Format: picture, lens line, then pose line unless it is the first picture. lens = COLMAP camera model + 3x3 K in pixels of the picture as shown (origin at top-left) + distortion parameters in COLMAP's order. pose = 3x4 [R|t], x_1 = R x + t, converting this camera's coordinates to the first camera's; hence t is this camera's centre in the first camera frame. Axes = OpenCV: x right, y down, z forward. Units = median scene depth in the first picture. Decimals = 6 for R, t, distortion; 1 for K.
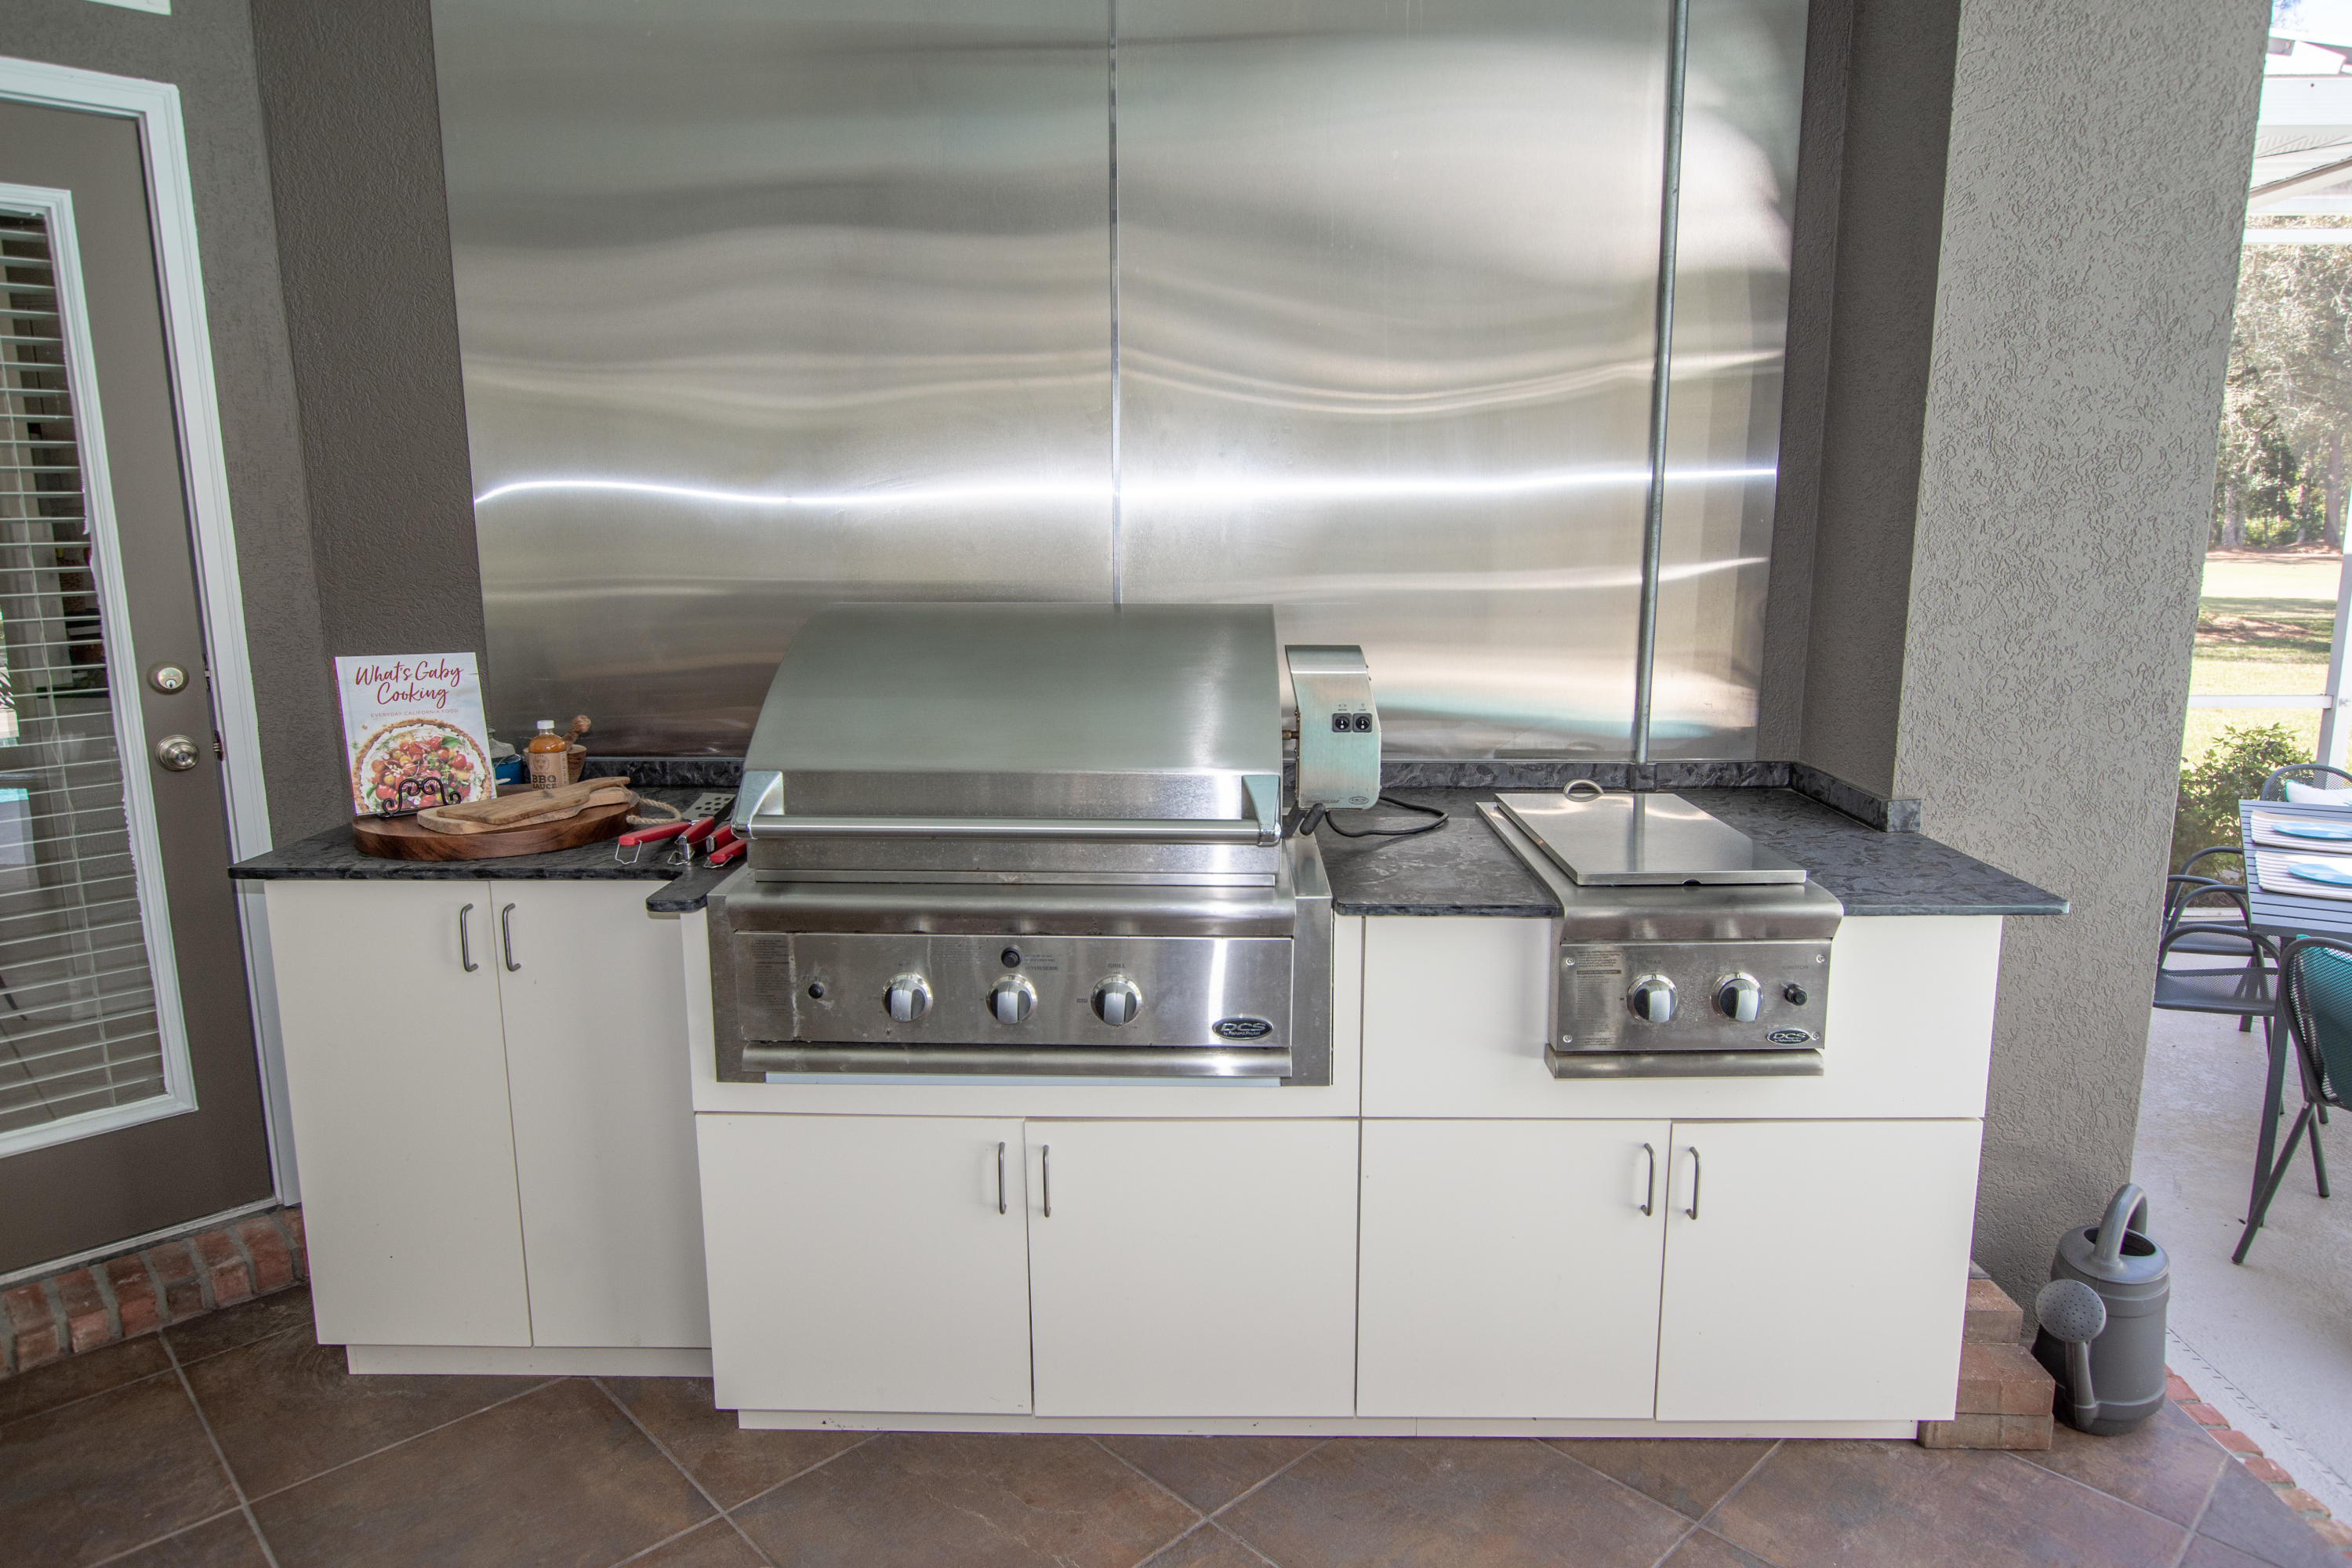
lens RADIAL K [[1438.8, 0, 1186.2], [0, 1438.8, 780.3], [0, 0, 1]] dist [-0.009674, 0.002455]
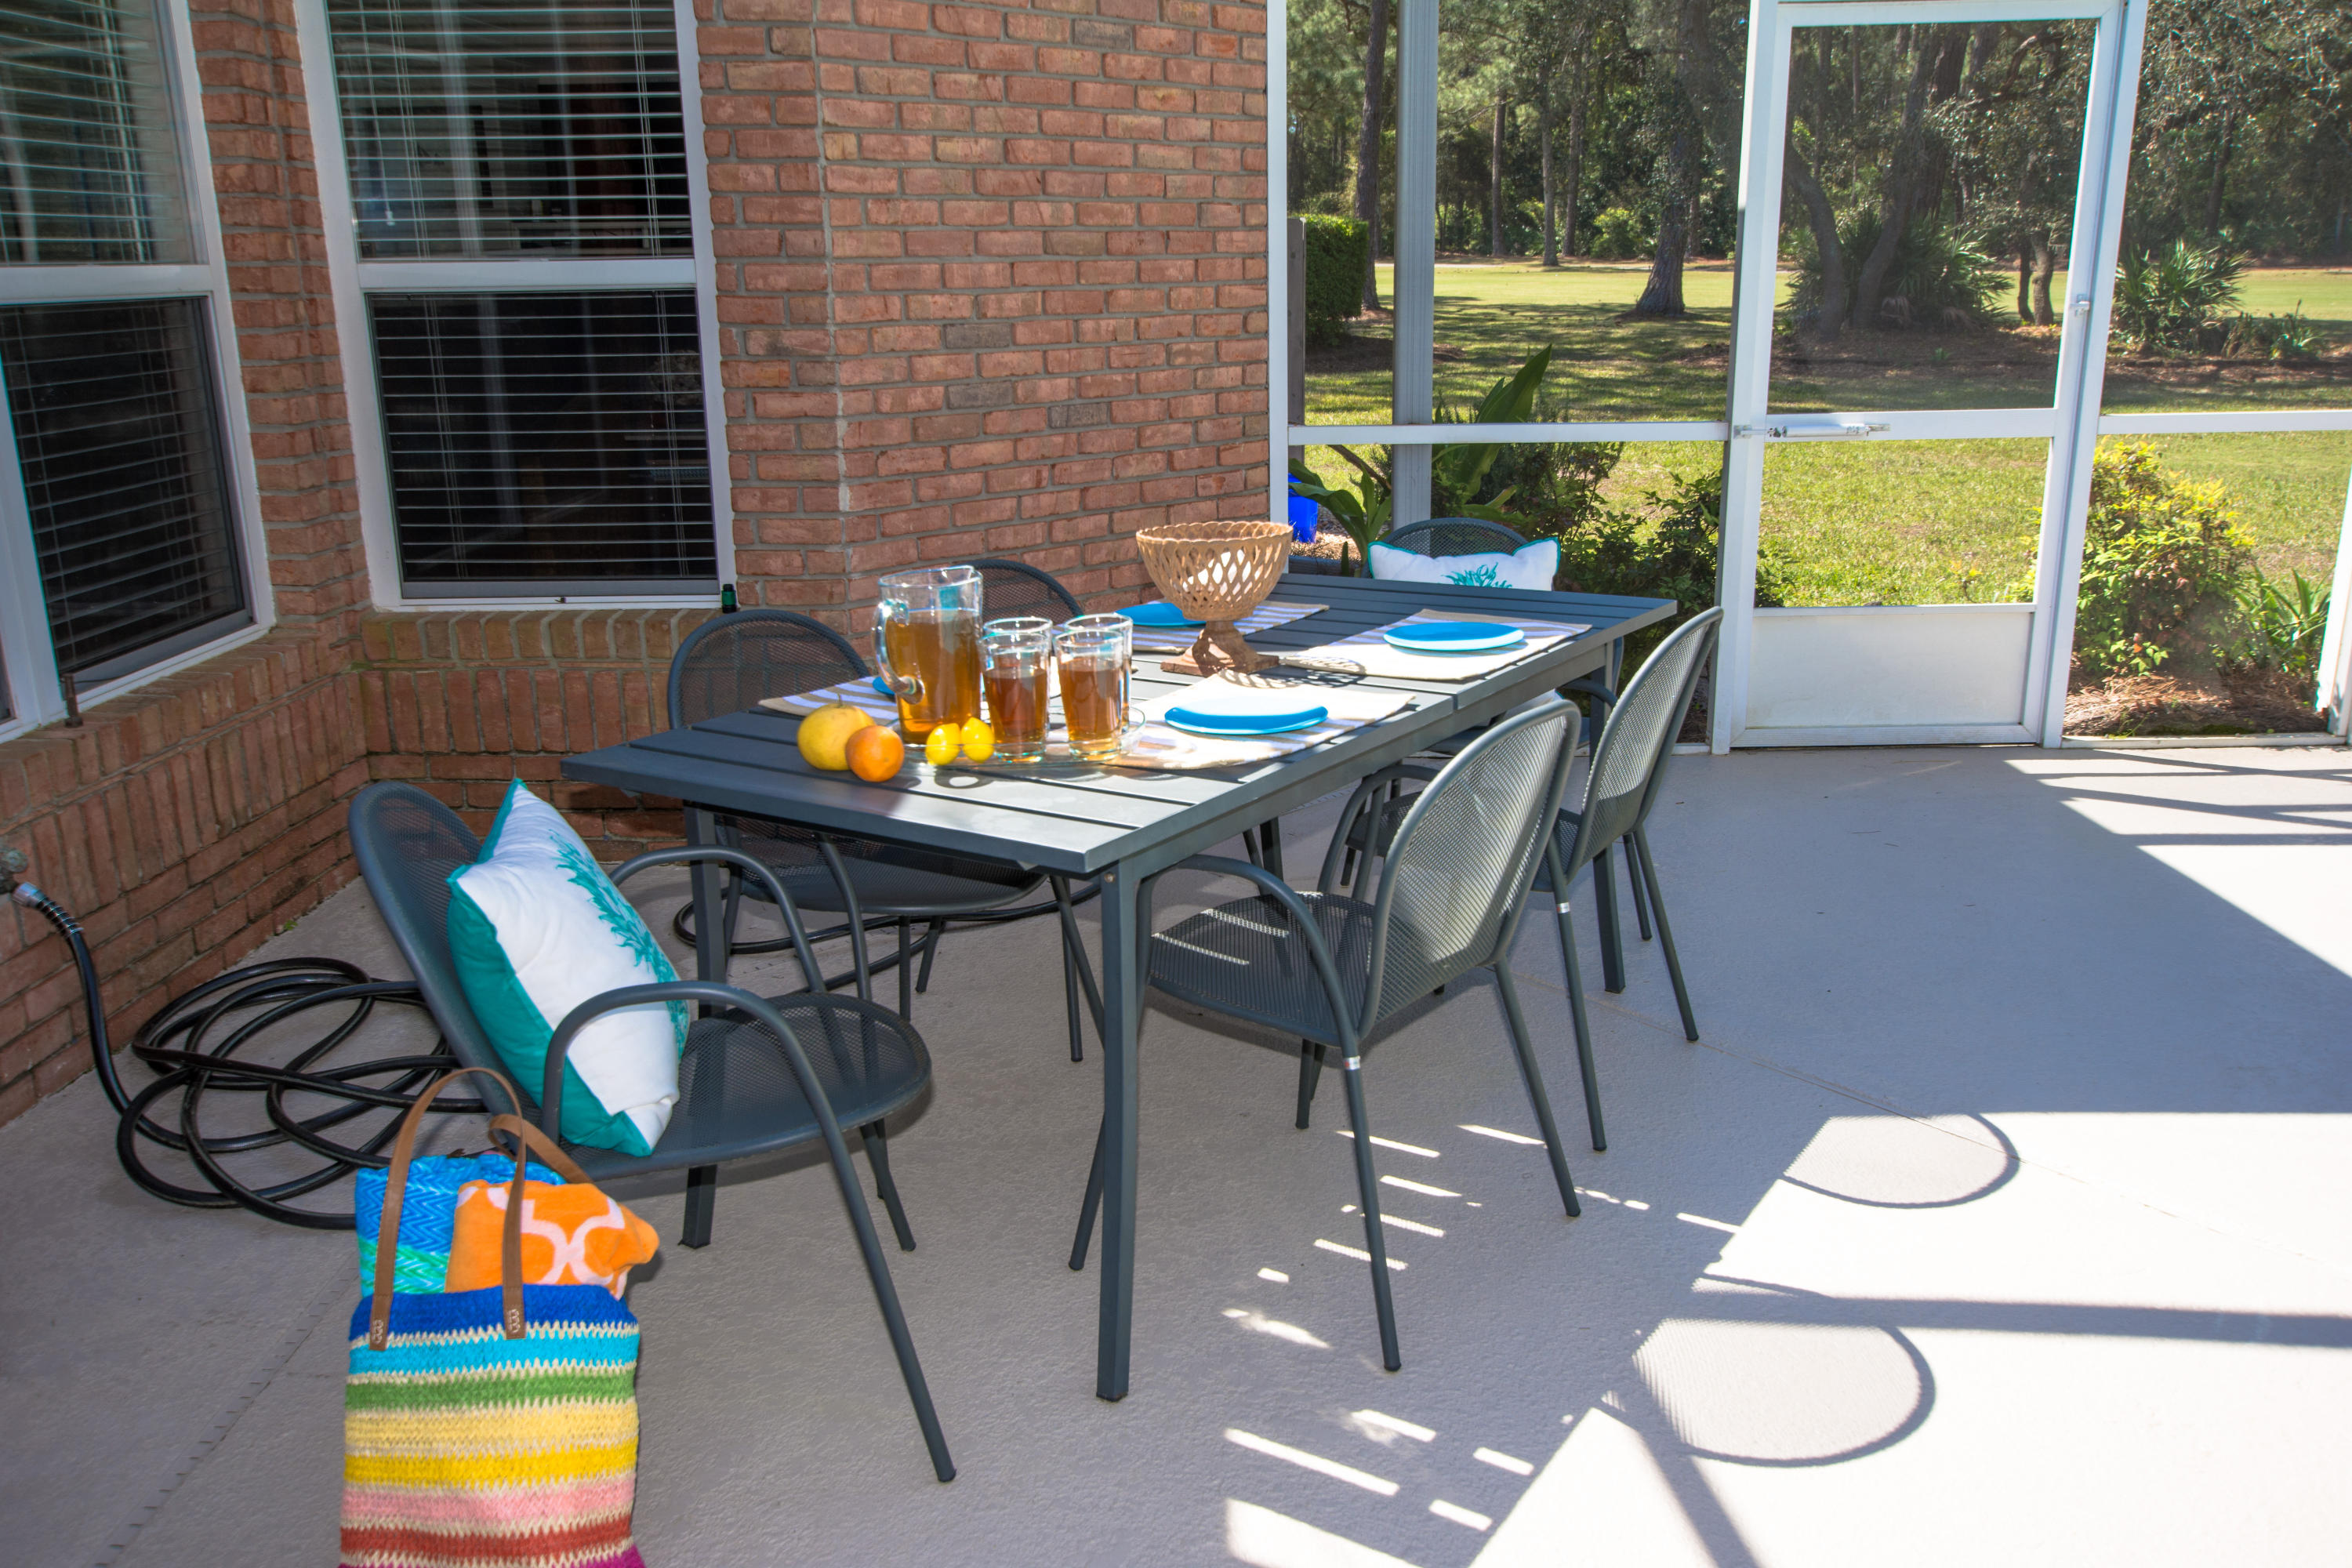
lens RADIAL K [[1926.6, 0, 1176.0], [0, 1926.6, 784.0], [0, 0, 1]] dist [0.004944, 0.004817]
pose [[0.999434, -0.019858, 0.027169, 1.398567], [0.017204, 0.995362, 0.094649, 0.052160], [-0.028922, -0.094128, 0.995140, 0.273309]]
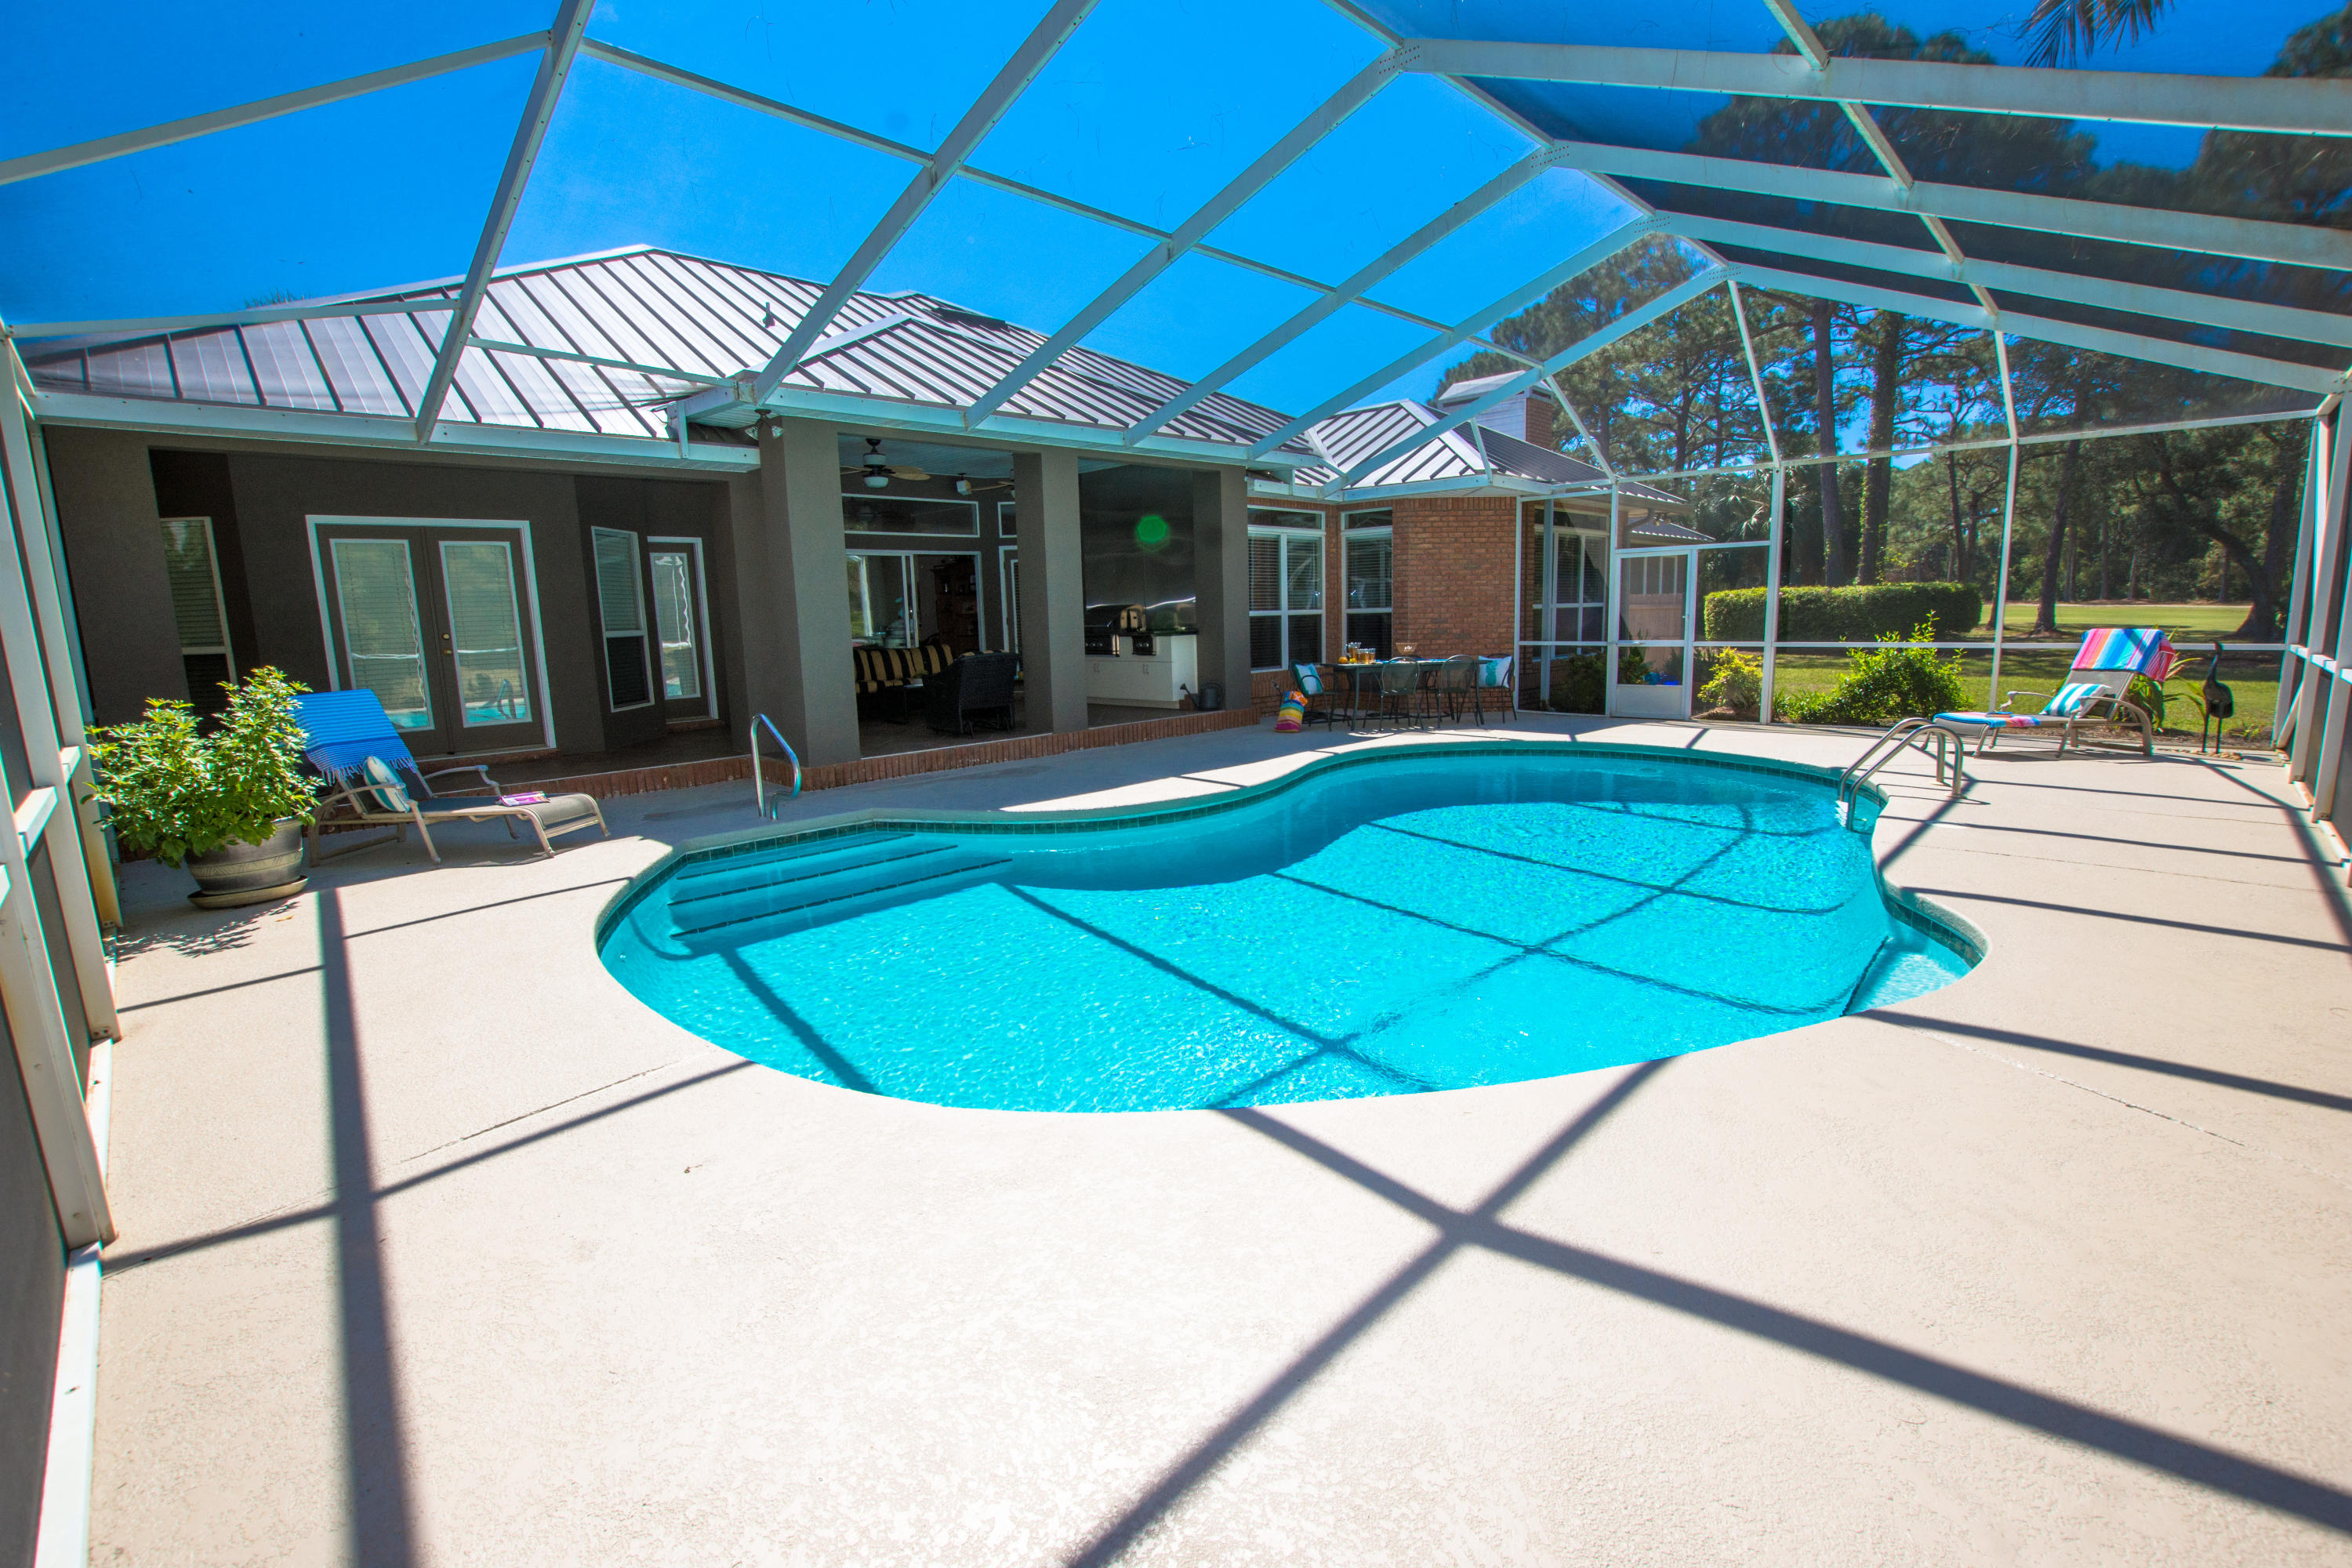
lens RADIAL K [[1035.4, 0, 1189.8], [0, 1035.4, 779.5], [0, 0, 1]] dist [-0.034794, 0.005176]
pose [[0.736139, 0.088748, -0.670987, 4.407865], [-0.095973, 0.995036, 0.026316, 0.696229], [0.669991, 0.045024, 0.741002, -3.185751]]
